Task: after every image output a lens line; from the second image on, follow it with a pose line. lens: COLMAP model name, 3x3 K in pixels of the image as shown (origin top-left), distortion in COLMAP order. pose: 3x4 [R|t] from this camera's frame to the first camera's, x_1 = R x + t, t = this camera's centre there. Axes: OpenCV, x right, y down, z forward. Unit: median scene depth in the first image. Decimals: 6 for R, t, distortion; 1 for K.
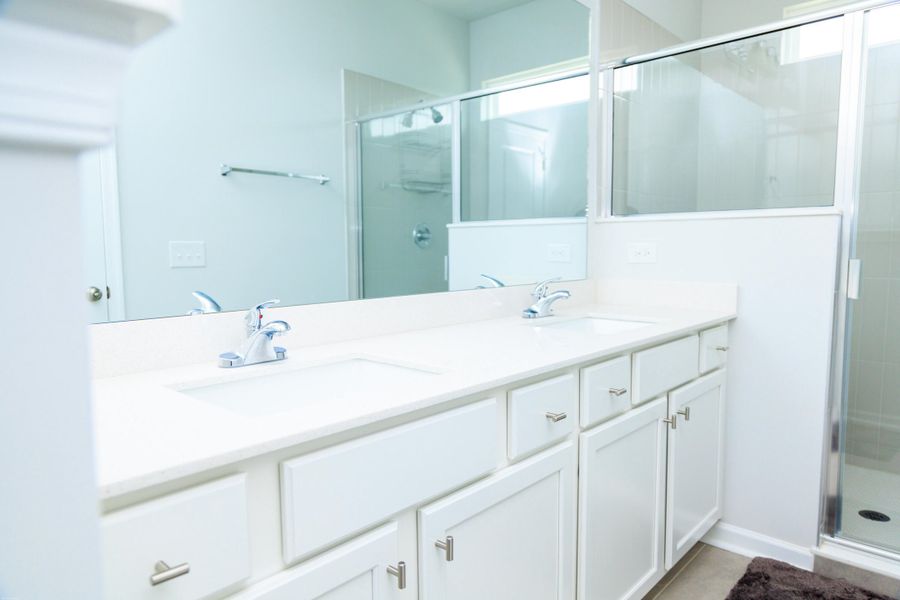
lens RADIAL K [[597.1, 0, 450.0], [0, 597.1, 300.0], [0, 0, 1]] dist [0.000063, -0.000645]
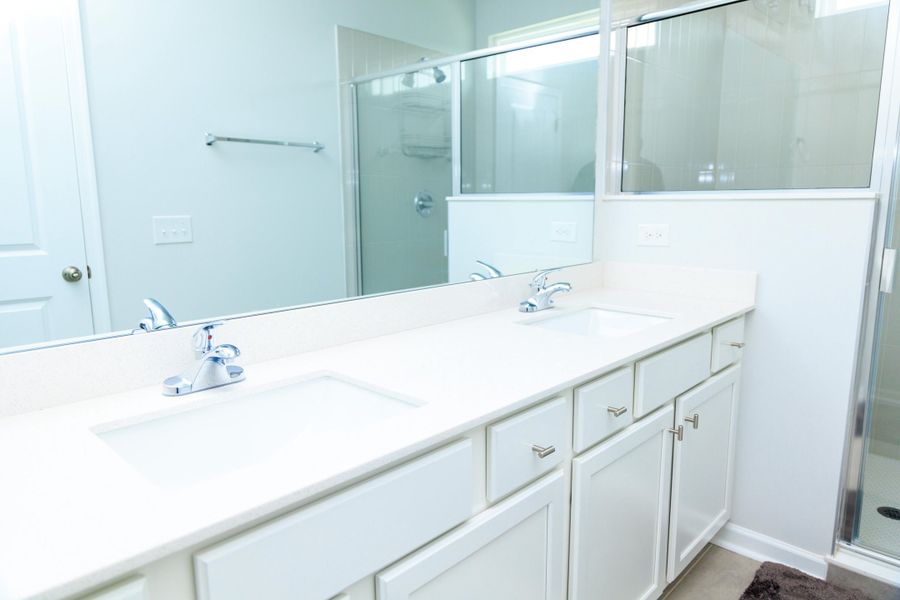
lens RADIAL K [[599.0, 0, 450.0], [0, 599.0, 300.0], [0, 0, 1]] dist [-0.002722, 0.004097]
pose [[0.999715, 0.002954, -0.023705, 0.035190], [-0.001123, 0.997039, 0.076894, -0.056501], [0.023862, -0.076845, 0.996757, 0.075998]]
